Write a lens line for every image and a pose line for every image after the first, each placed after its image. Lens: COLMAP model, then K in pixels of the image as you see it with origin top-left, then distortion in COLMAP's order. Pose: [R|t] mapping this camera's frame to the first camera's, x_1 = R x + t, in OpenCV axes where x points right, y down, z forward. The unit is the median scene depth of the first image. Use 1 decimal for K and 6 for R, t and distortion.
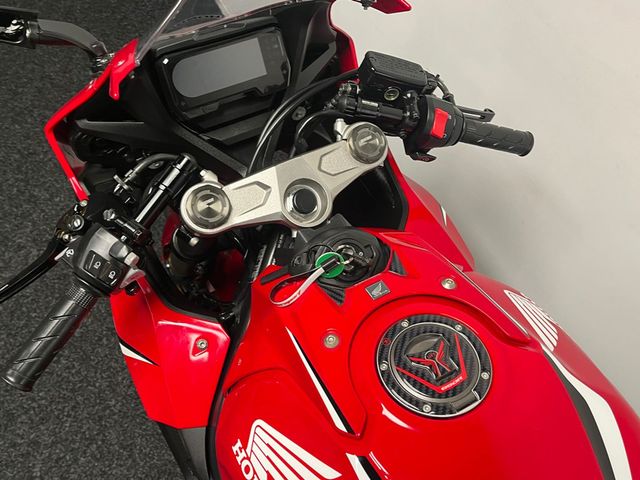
lens RADIAL K [[573.5, 0, 320.1], [0, 573.5, 242.7], [0, 0, 1]] dist [0.043260, -0.027114]
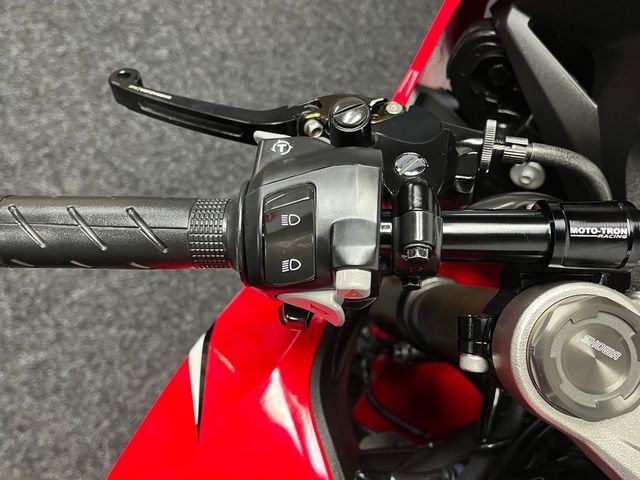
lens RADIAL K [[573.5, 0, 319.8], [0, 573.5, 239.2], [0, 0, 1]] dist [0.043260, -0.027114]
pose [[0.537804, 0.785249, -0.306840, -0.234458], [-0.806314, 0.585375, 0.084820, -0.000352], [0.246221, 0.201792, 0.947974, 0.609643]]
